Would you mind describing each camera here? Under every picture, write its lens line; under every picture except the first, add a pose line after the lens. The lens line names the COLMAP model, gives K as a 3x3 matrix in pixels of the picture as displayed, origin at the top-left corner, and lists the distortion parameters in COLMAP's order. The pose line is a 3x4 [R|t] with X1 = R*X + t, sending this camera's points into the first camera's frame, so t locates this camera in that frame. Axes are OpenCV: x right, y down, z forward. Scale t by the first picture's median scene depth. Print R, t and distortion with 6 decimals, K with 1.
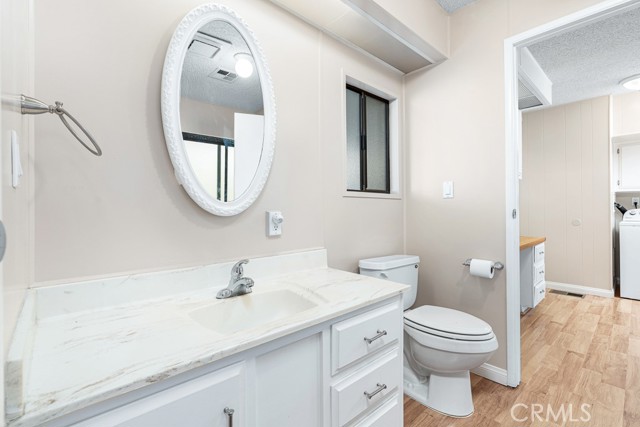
lens RADIAL K [[292.7, 0, 317.4], [0, 292.7, 209.2], [0, 0, 1]] dist [-0.000532, 0.001411]
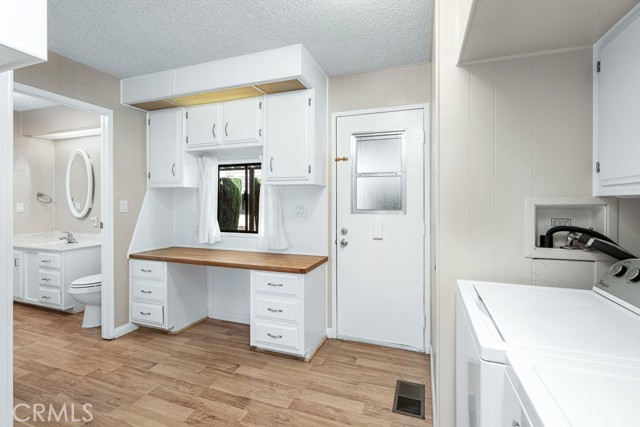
lens RADIAL K [[292.7, 0, 316.7], [0, 292.7, 210.7], [0, 0, 1]] dist [-0.000532, 0.001411]
pose [[0.453250, 0.022532, -0.891099, 2.130508], [-0.002028, 0.999704, 0.024247, -0.079618], [0.891381, -0.009182, 0.453162, 1.102904]]
